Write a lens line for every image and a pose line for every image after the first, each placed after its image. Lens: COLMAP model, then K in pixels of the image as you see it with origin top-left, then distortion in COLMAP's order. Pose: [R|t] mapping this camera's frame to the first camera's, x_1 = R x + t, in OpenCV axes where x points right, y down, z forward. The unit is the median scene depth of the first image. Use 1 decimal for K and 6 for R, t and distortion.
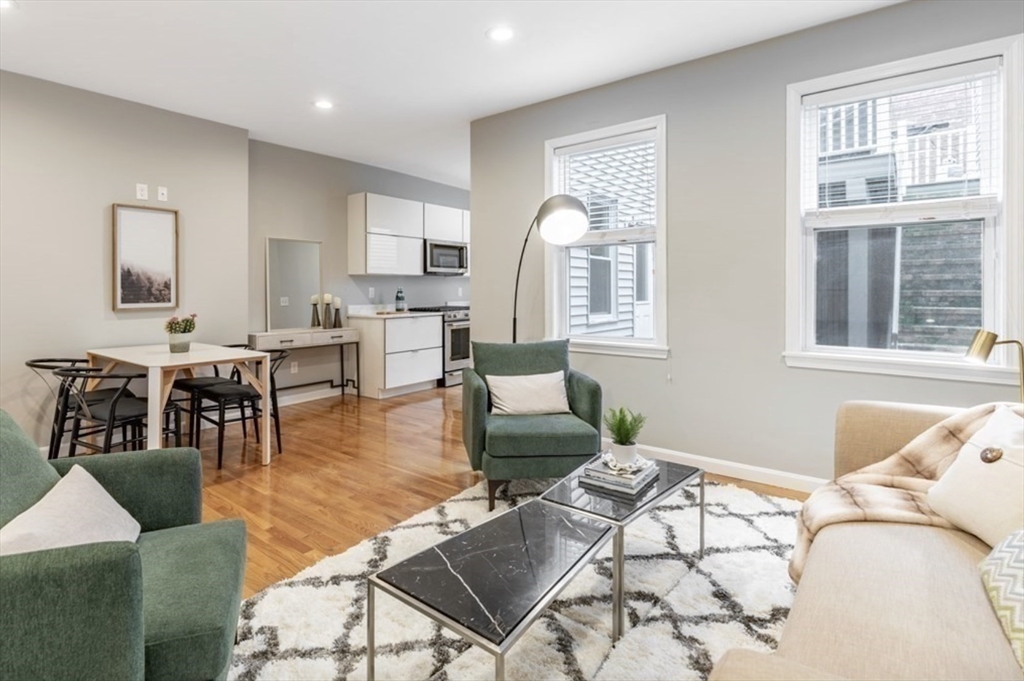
lens RADIAL K [[516.6, 0, 464.0], [0, 516.6, 294.0], [0, 0, 1]] dist [0.001092, -0.000193]
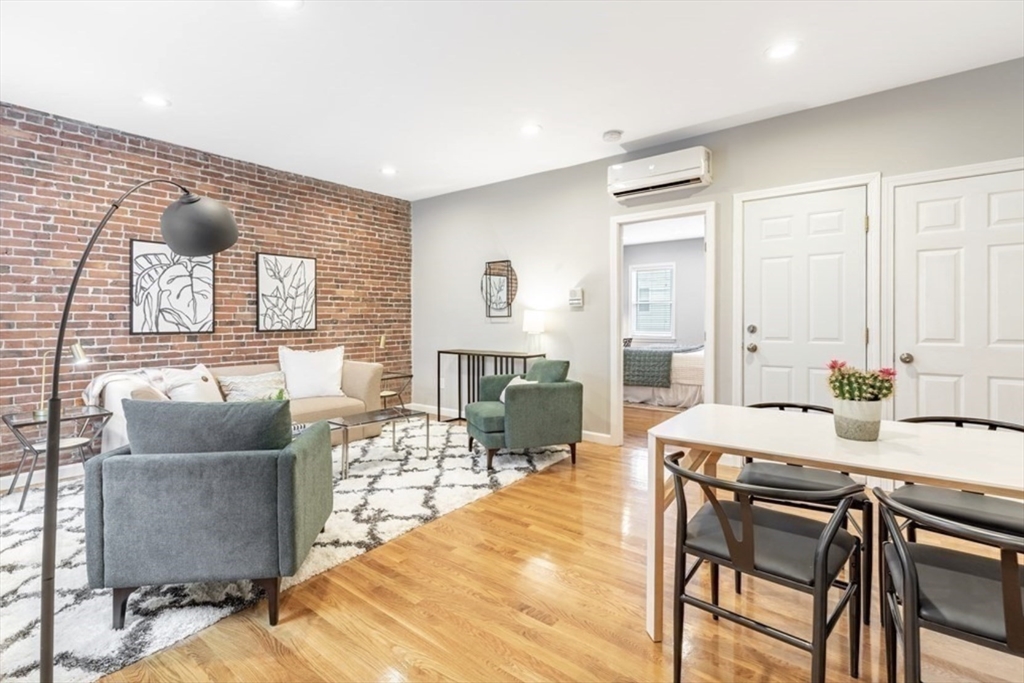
lens RADIAL K [[485.3, 0, 508.7], [0, 485.3, 320.7], [0, 0, 1]] dist [-0.000924, -0.000319]
pose [[-0.999136, 0.007929, -0.040808, -0.130786], [0.007404, 0.999888, 0.012981, -0.003867], [0.040906, 0.012667, -0.999083, 0.920748]]
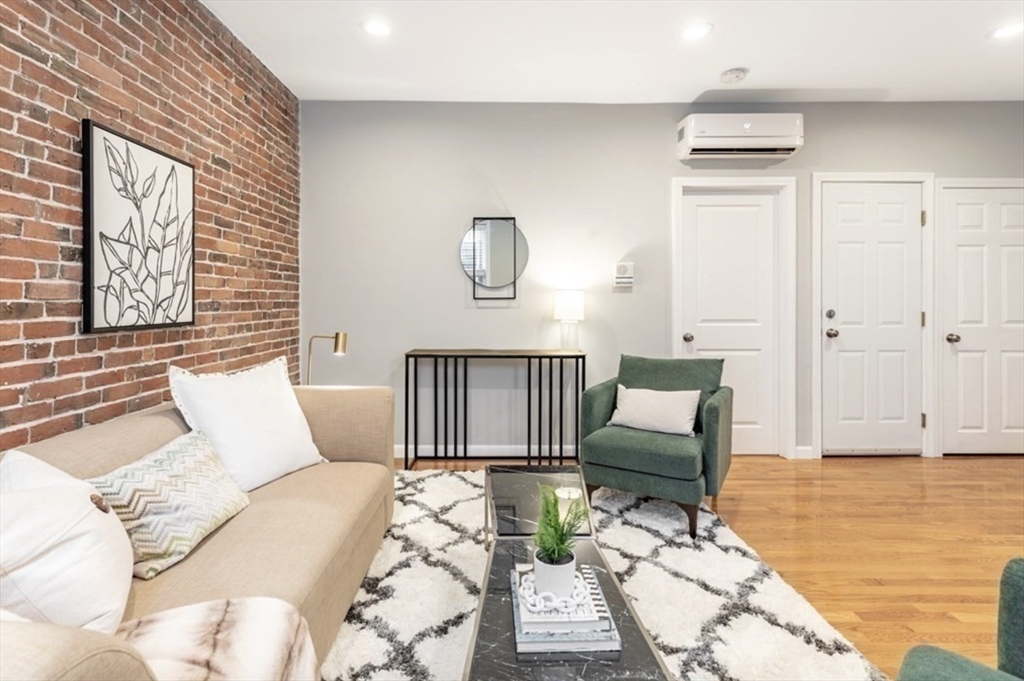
lens RADIAL K [[497.8, 0, 502.1], [0, 497.8, 303.4], [0, 0, 1]] dist [0.003675, -0.000550]
pose [[-0.755783, 0.004719, -0.654806, 0.261651], [-0.004343, 0.999916, 0.012218, -0.001422], [0.654808, 0.012078, -0.755699, 0.500269]]
